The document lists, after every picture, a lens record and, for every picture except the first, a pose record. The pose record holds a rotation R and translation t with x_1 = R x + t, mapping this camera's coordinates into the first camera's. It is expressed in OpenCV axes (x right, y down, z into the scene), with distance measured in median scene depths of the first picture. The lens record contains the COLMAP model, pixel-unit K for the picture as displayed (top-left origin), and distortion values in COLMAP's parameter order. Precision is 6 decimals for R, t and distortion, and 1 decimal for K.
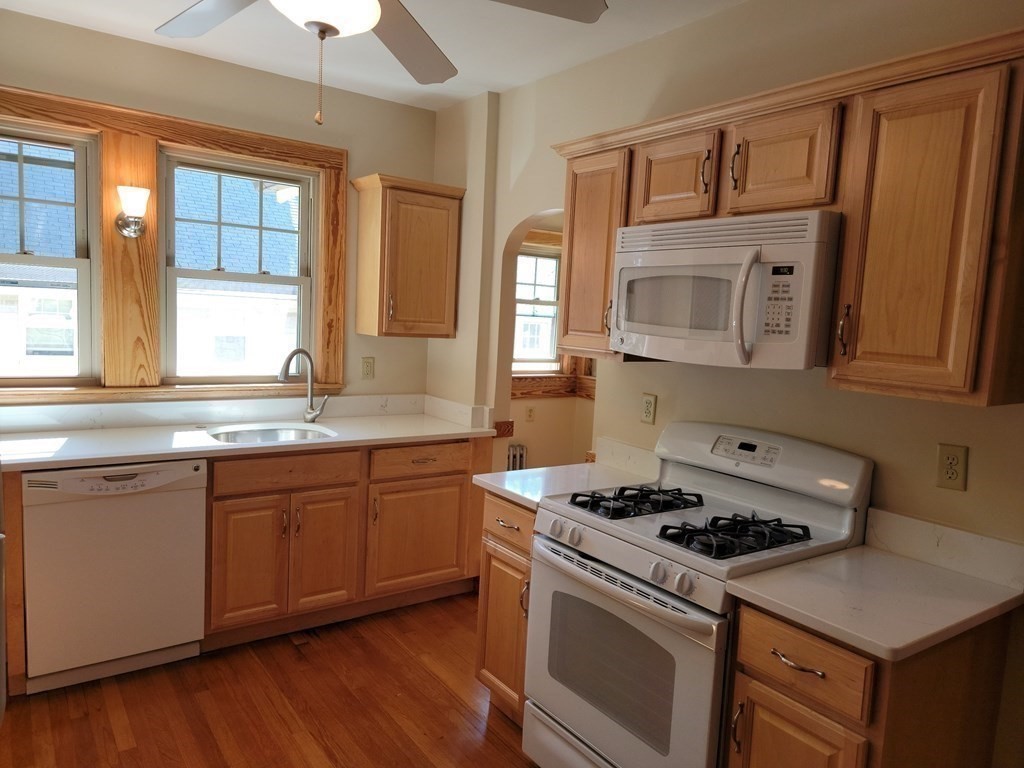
lens RADIAL K [[717.5, 0, 512.0], [0, 717.5, 384.0], [0, 0, 1]] dist [0.105847, -0.123187]
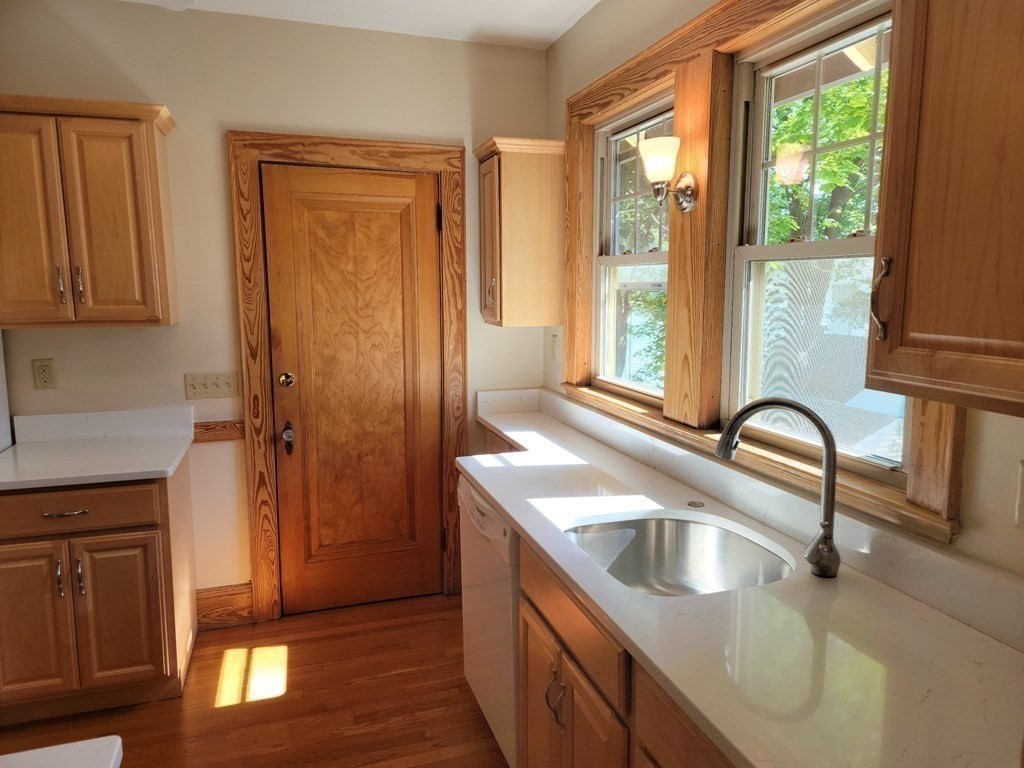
lens RADIAL K [[717.5, 0, 512.0], [0, 717.5, 384.0], [0, 0, 1]] dist [0.105847, -0.123187]
pose [[-0.310194, 0.079691, -0.947327, 0.197772], [-0.113799, 0.986203, 0.120224, -0.100075], [0.943838, 0.145097, -0.296846, 1.052219]]
